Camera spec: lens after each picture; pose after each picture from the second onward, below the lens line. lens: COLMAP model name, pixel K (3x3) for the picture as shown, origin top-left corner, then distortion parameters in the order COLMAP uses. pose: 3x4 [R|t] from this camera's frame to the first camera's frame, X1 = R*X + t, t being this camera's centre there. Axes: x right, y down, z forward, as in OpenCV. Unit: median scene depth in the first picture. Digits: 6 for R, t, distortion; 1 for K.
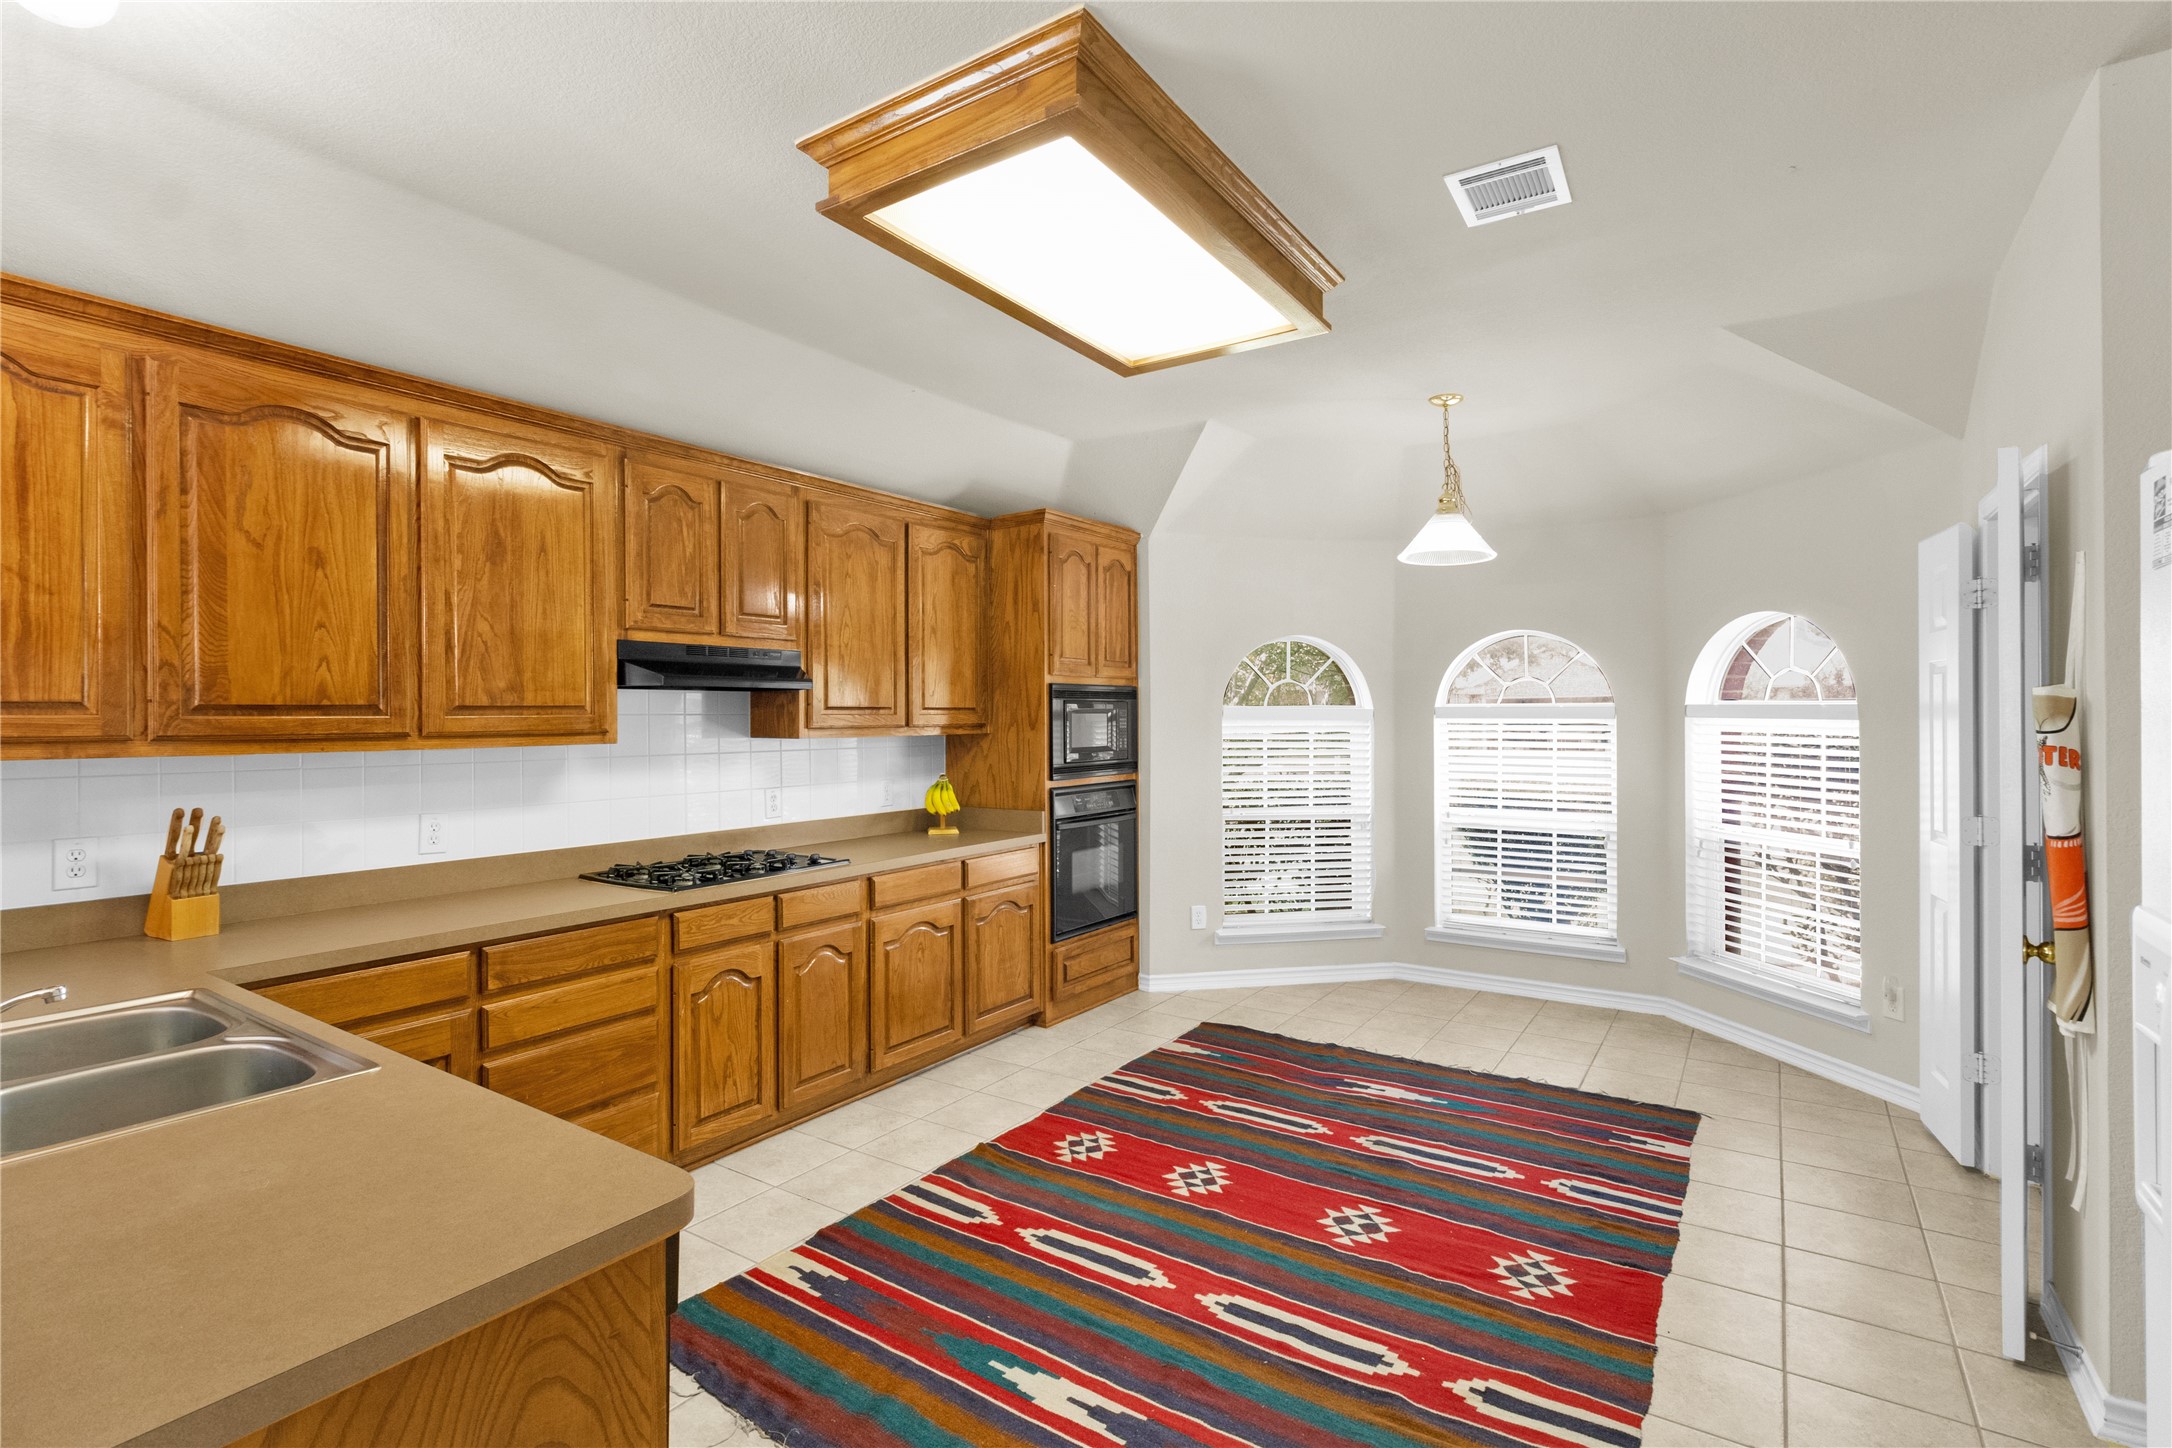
lens RADIAL K [[1010.6, 0, 1082.7], [0, 1010.6, 718.1], [0, 0, 1]] dist [0.000901, -0.001218]
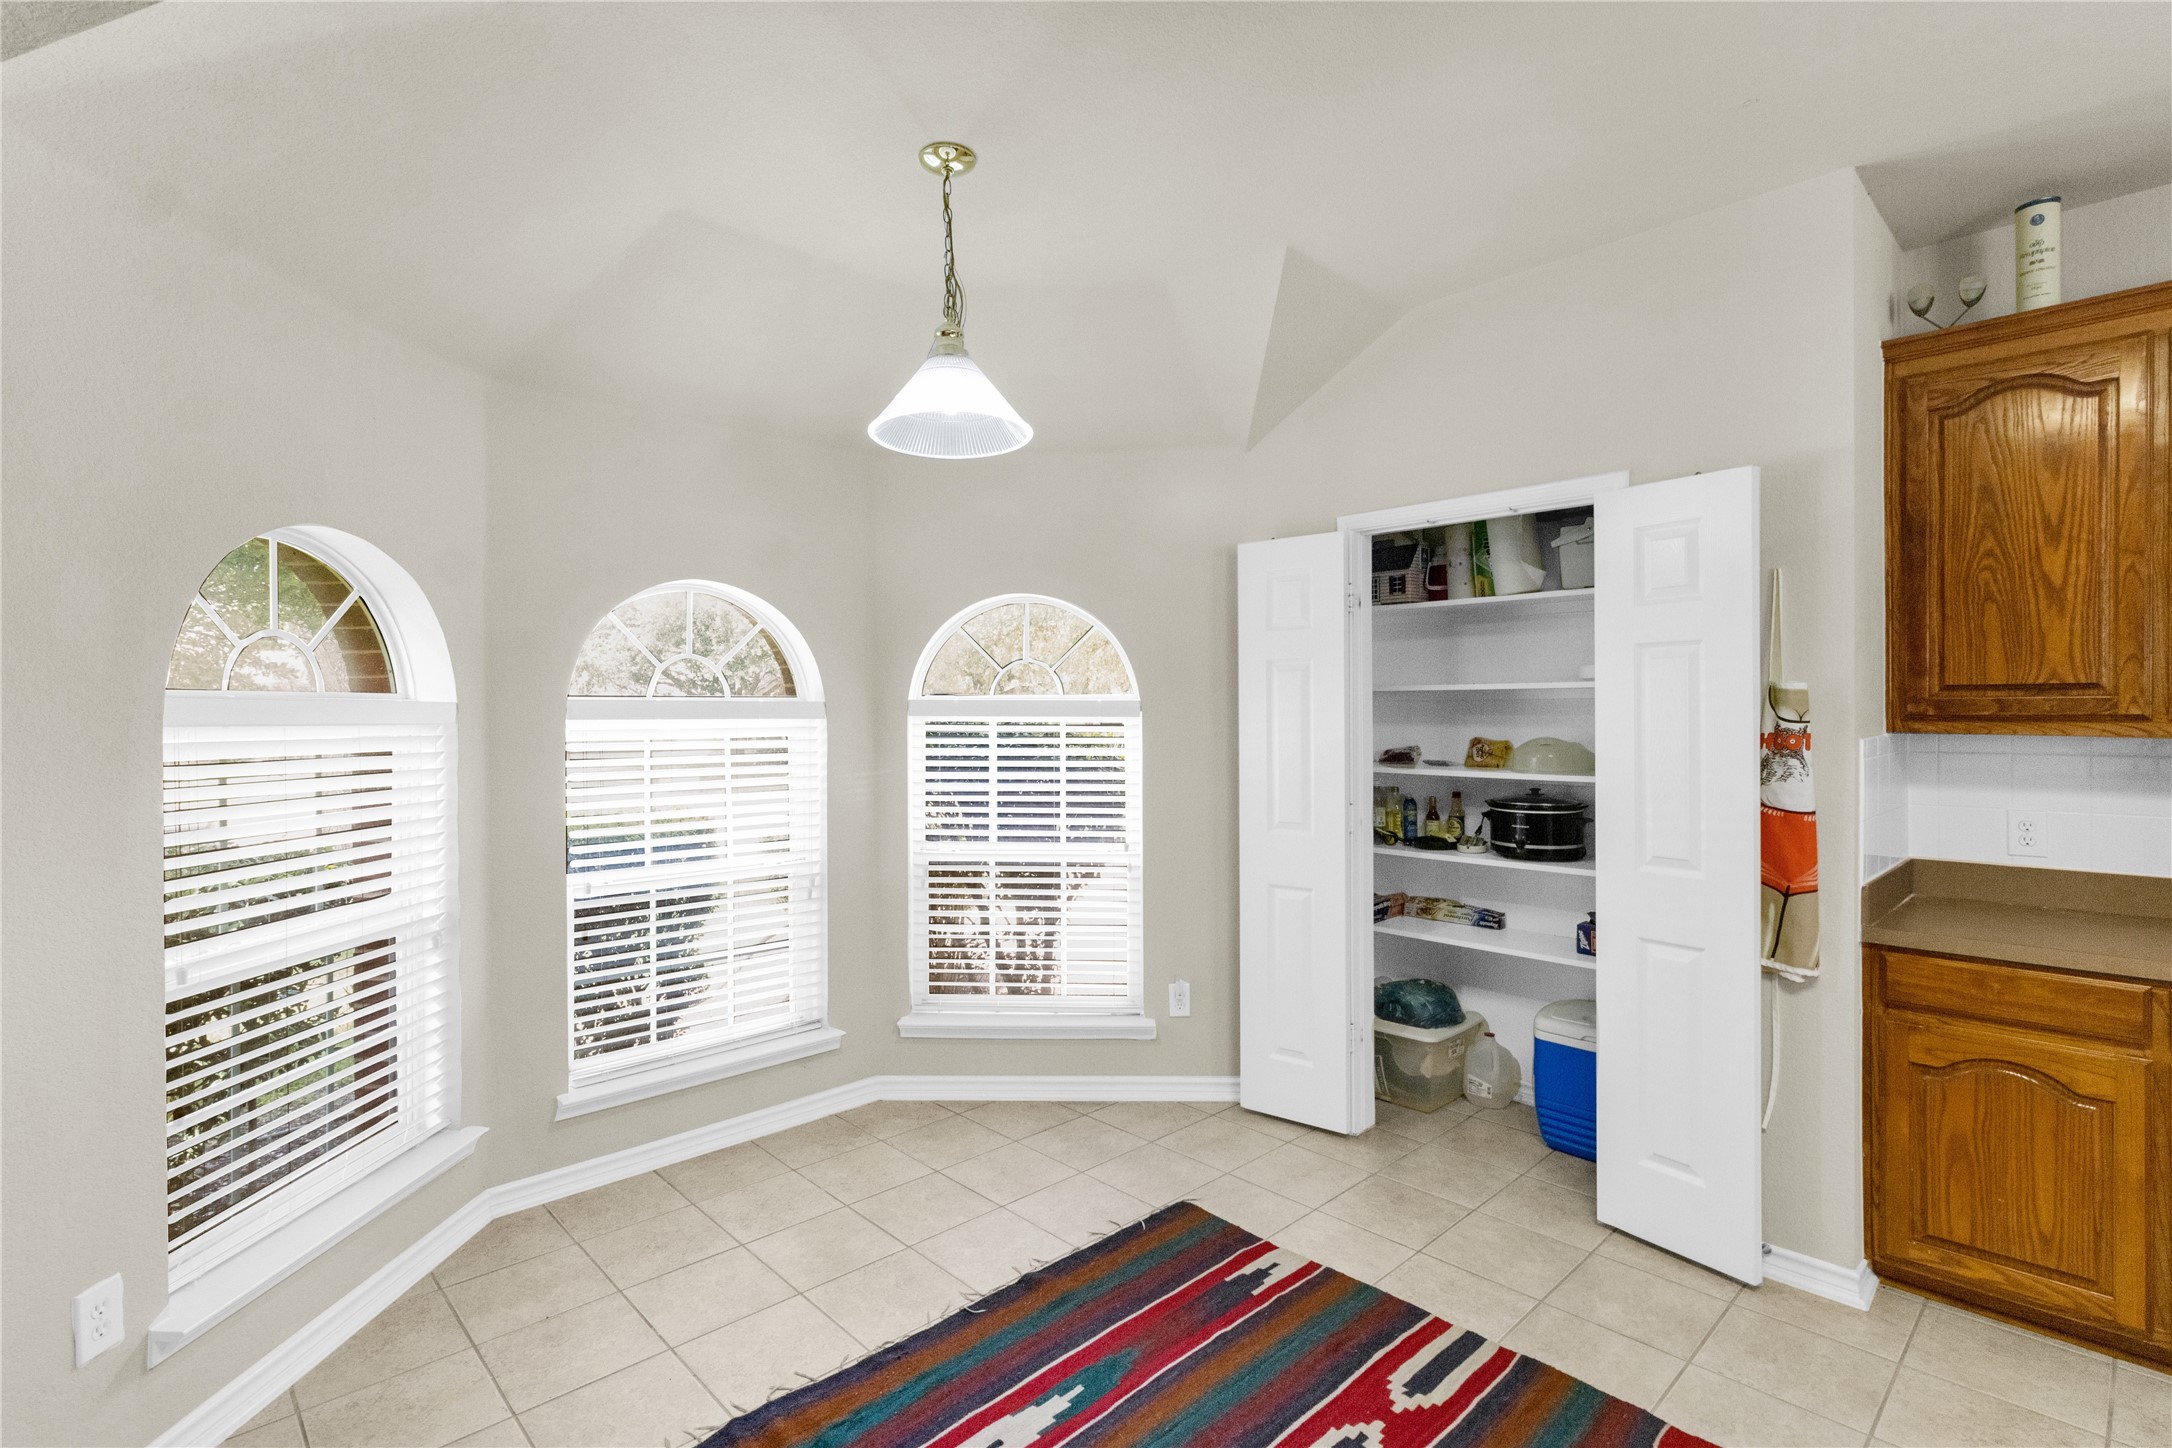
lens RADIAL K [[1029.2, 0, 1086.0], [0, 1029.2, 724.0], [0, 0, 1]] dist [0.000964, 0.000255]
pose [[0.222557, -0.010608, 0.974862, -0.191798], [0.004602, 0.999941, 0.009830, -0.002289], [-0.974909, 0.002298, 0.222593, 0.803220]]
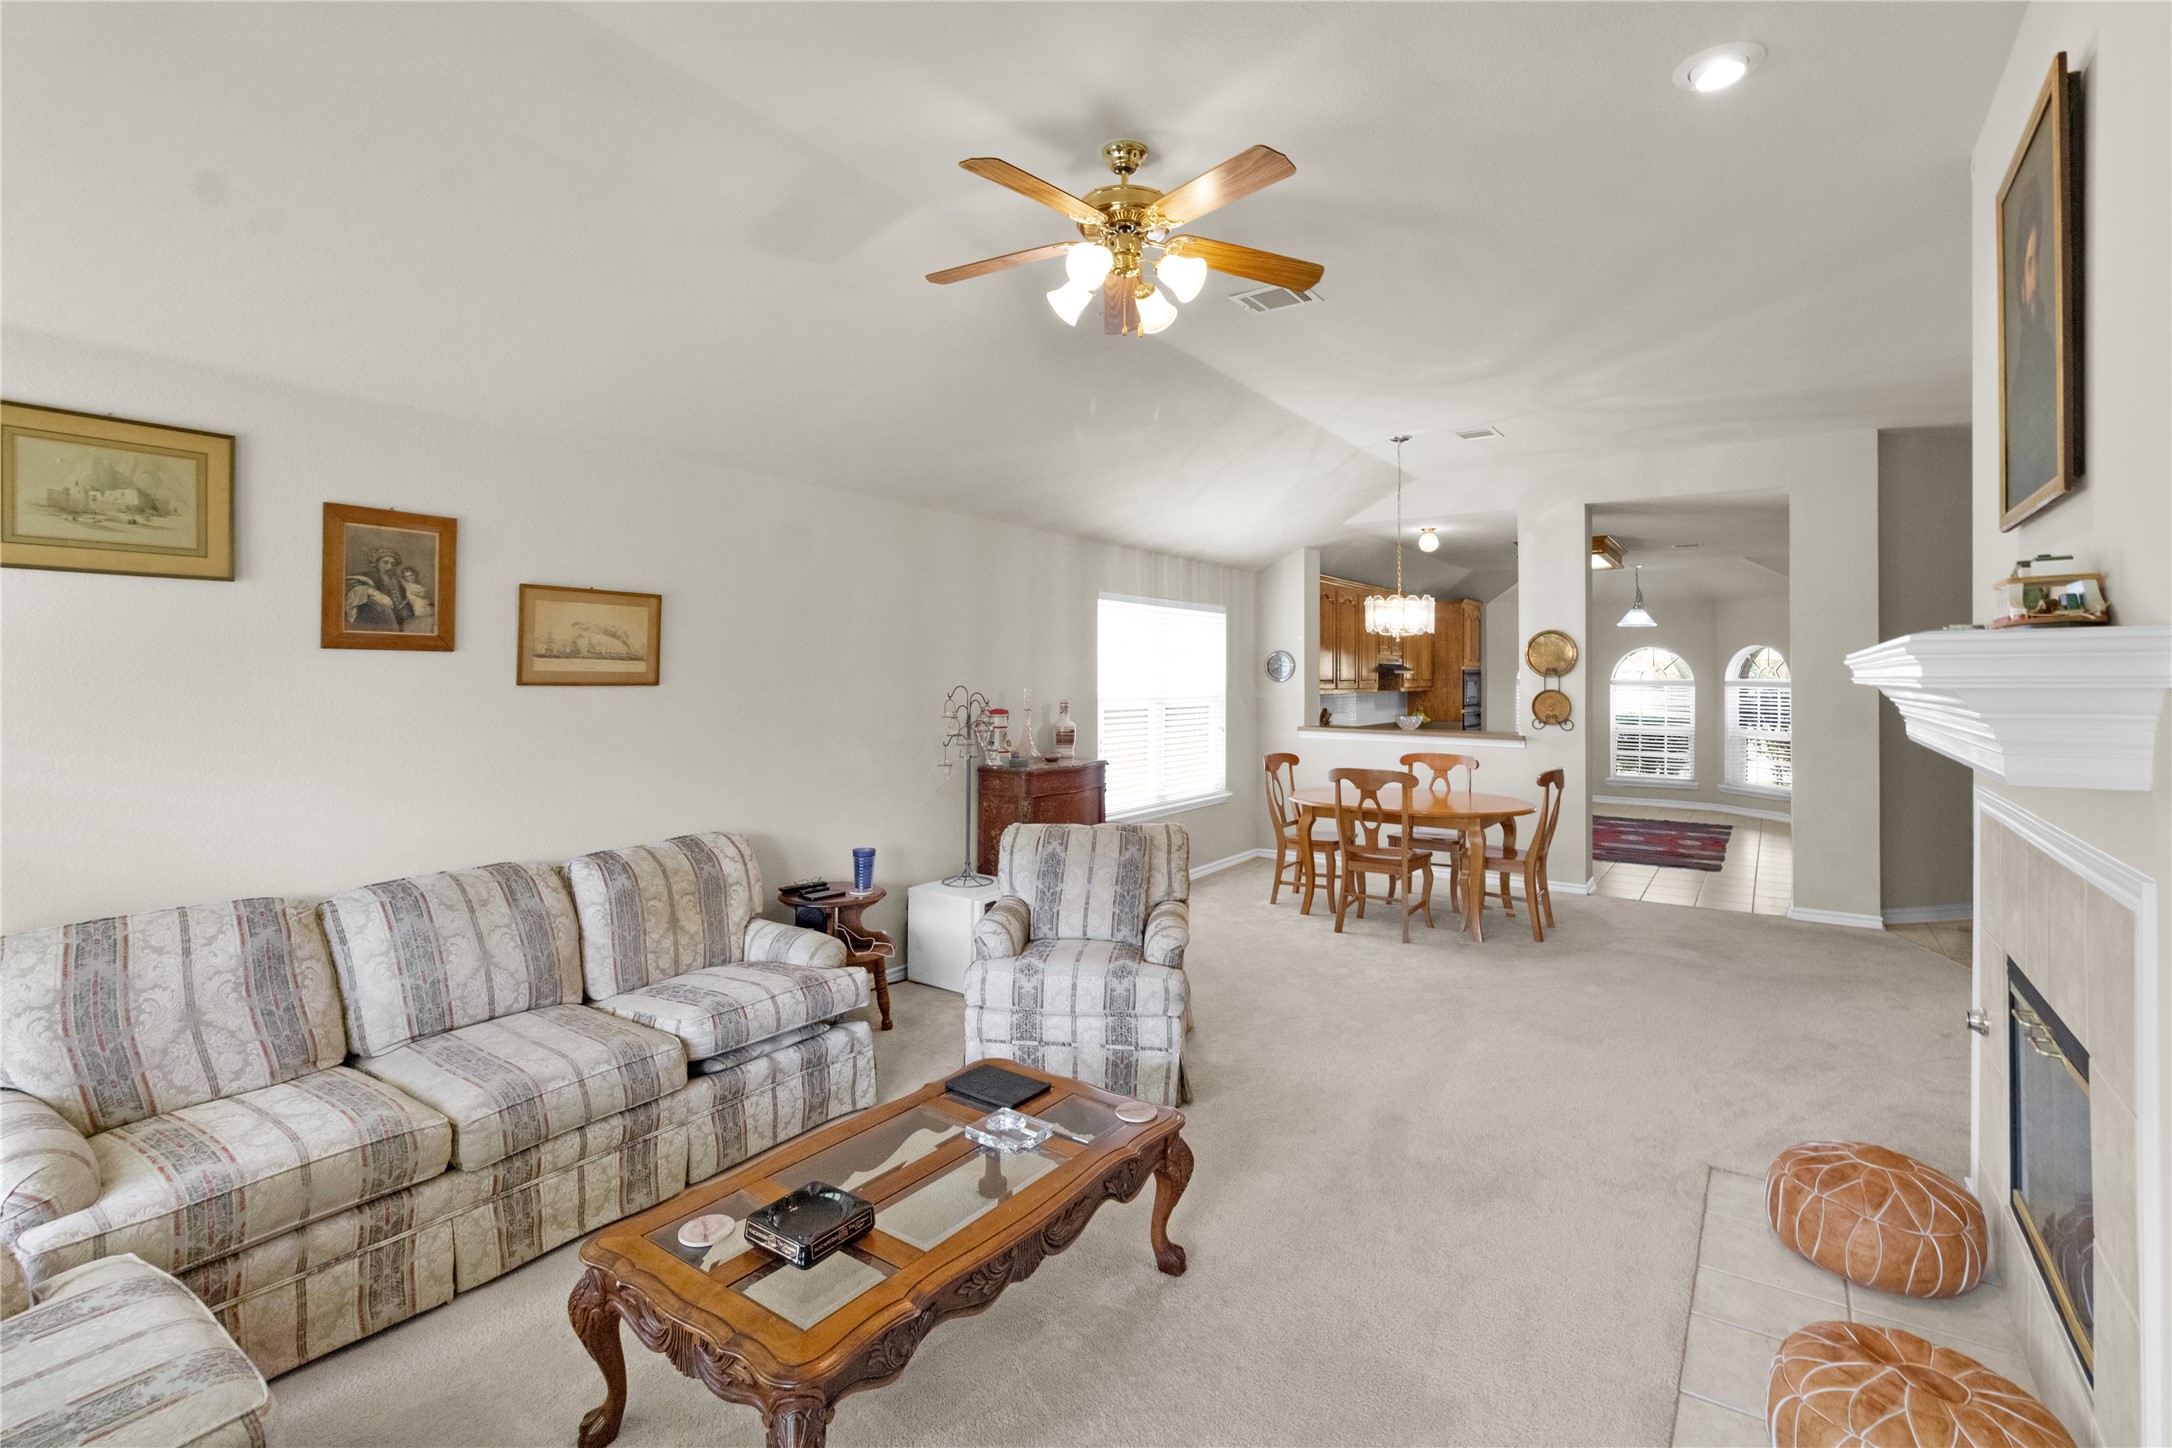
lens RADIAL K [[1007.5, 0, 1090.9], [0, 1007.5, 677.0], [0, 0, 1]] dist [-0.001094, 0.000486]
pose [[0.999965, 0.008323, 0.000613, -1.094841], [-0.008323, 0.999965, -0.000045, -0.010072], [-0.000614, 0.000040, 1.000000, -1.678072]]
